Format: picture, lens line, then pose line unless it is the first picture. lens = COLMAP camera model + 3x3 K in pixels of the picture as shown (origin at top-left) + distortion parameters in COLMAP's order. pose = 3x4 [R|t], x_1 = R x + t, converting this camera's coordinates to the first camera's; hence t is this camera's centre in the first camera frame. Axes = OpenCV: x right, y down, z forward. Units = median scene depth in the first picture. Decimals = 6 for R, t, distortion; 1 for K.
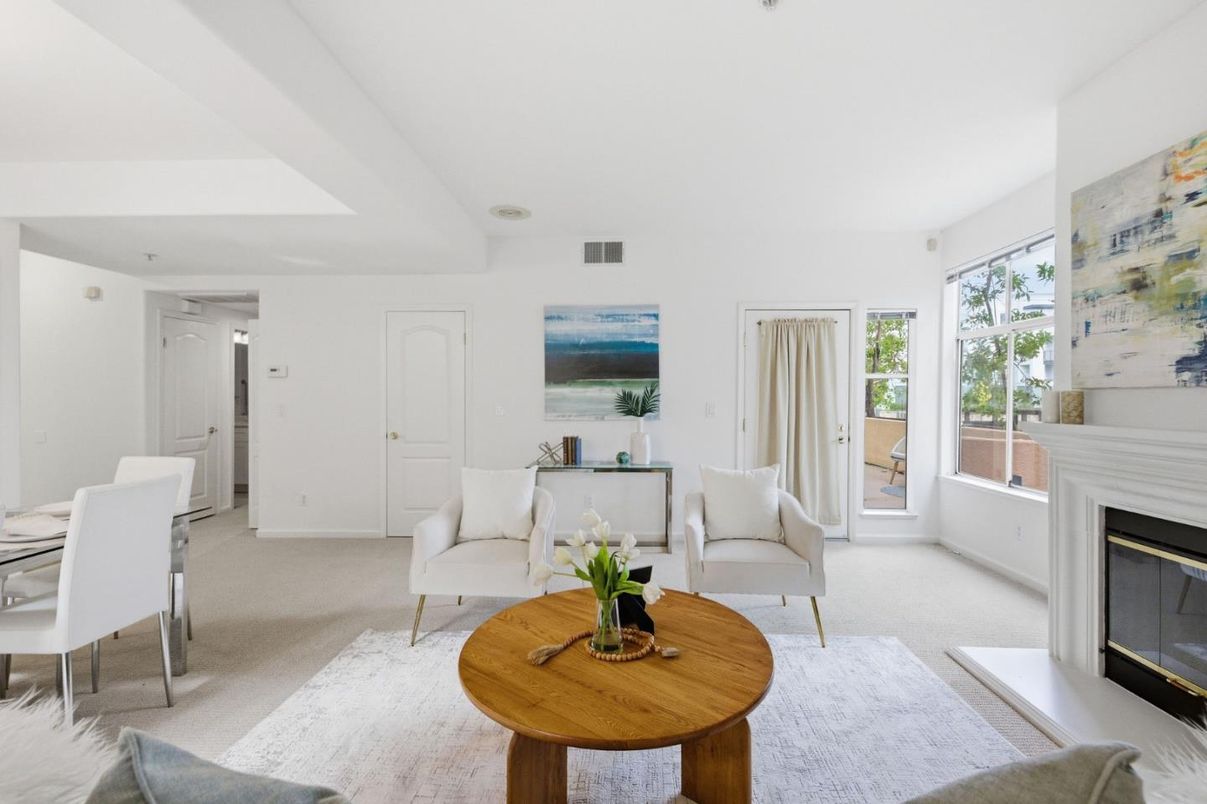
lens RADIAL K [[515.8, 0, 607.5], [0, 515.8, 400.0], [0, 0, 1]] dist [0.000139, -0.000585]
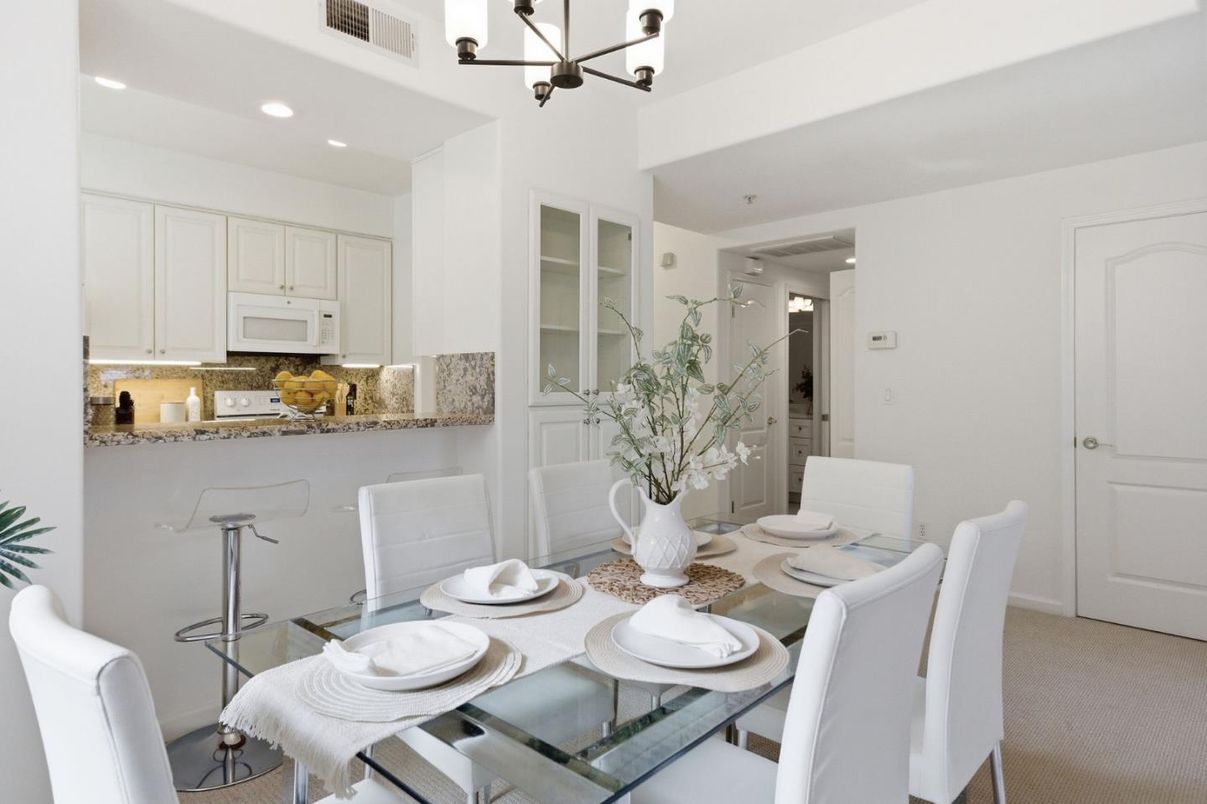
lens RADIAL K [[675.9, 0, 599.1], [0, 675.9, 381.4], [0, 0, 1]] dist [0.000714, 0.004339]
pose [[0.738658, -0.000984, -0.674080, -0.310075], [-0.006579, 0.999941, -0.008669, 0.010553], [0.674049, 0.010838, 0.738607, 0.070276]]
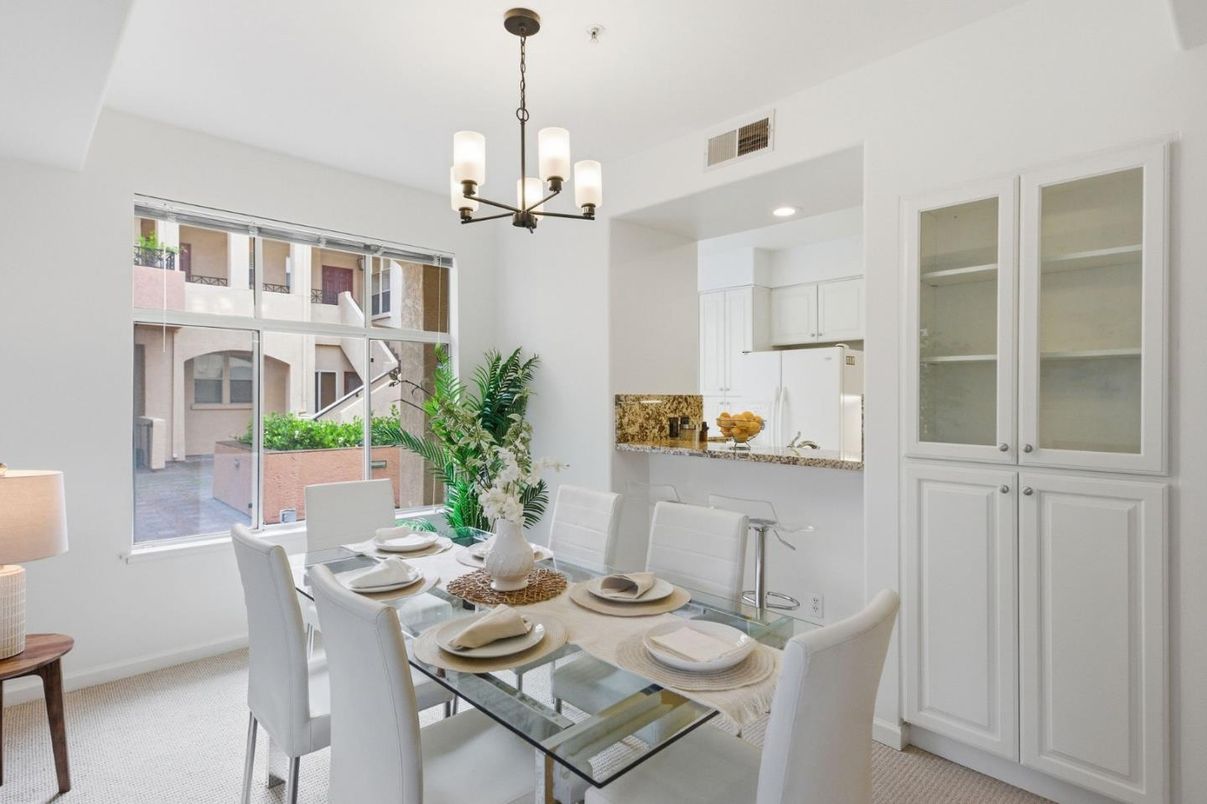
lens RADIAL K [[576.0, 0, 620.1], [0, 576.0, 394.5], [0, 0, 1]] dist [-0.018264, -0.000589]
pose [[-0.669740, -0.003837, -0.742586, -0.296715], [-0.007819, 0.999968, 0.001886, -0.021126], [0.742555, 0.007069, -0.669748, 0.657391]]
